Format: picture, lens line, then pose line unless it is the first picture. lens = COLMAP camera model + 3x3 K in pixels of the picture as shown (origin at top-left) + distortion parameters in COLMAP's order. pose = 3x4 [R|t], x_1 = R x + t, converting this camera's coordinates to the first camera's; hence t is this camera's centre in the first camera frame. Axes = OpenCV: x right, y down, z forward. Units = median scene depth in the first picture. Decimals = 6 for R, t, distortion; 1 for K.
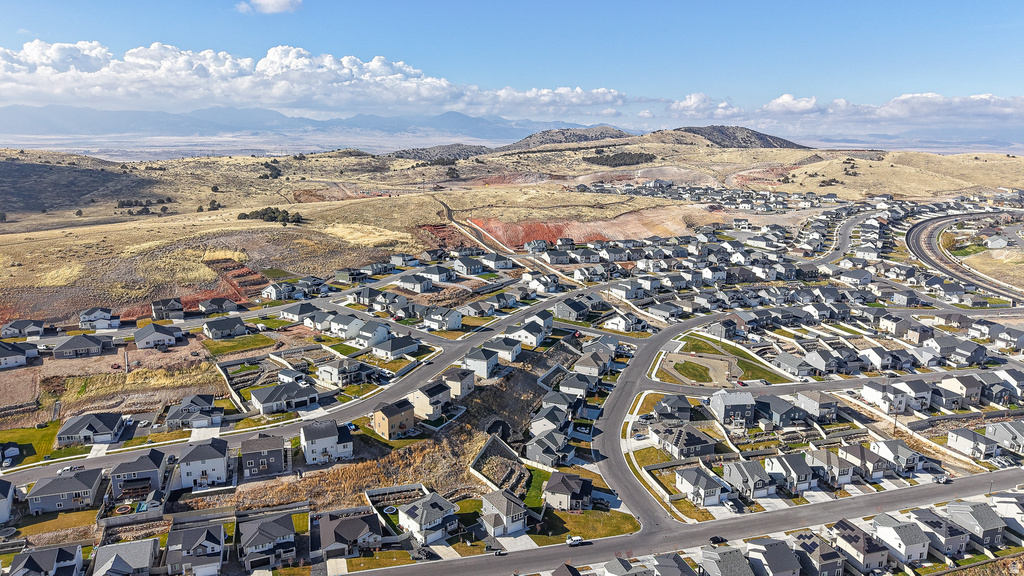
lens RADIAL K [[687.0, 0, 510.7], [0, 687.0, 286.7], [0, 0, 1]] dist [0.034435, -0.036570]
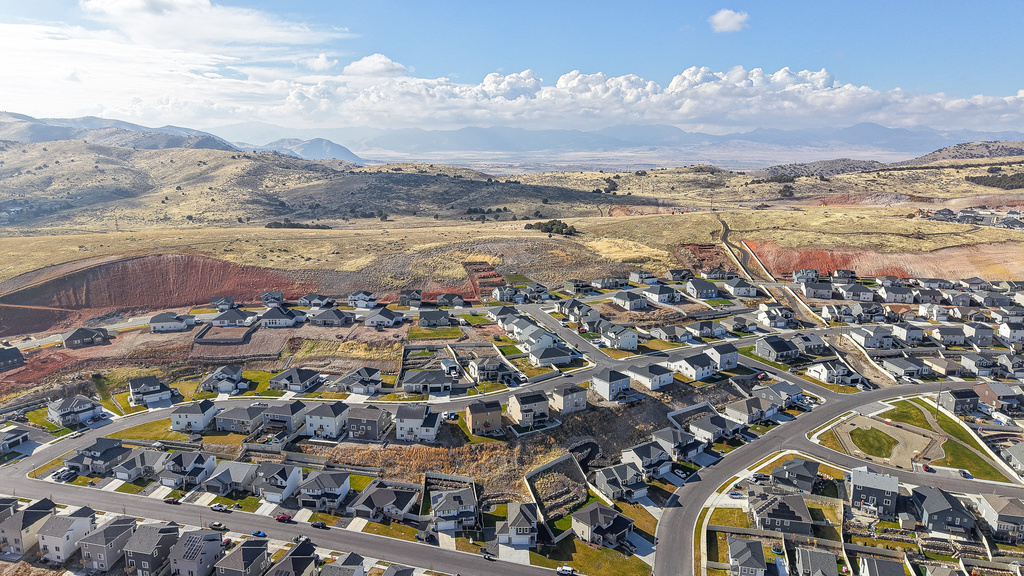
lens RADIAL K [[687.0, 0, 509.2], [0, 687.0, 284.8], [0, 0, 1]] dist [0.034435, -0.036570]
pose [[0.850263, 0.097648, -0.517222, 0.293702], [-0.109548, 0.993953, 0.007565, -0.020624], [0.514833, 0.050228, 0.855818, 0.058205]]
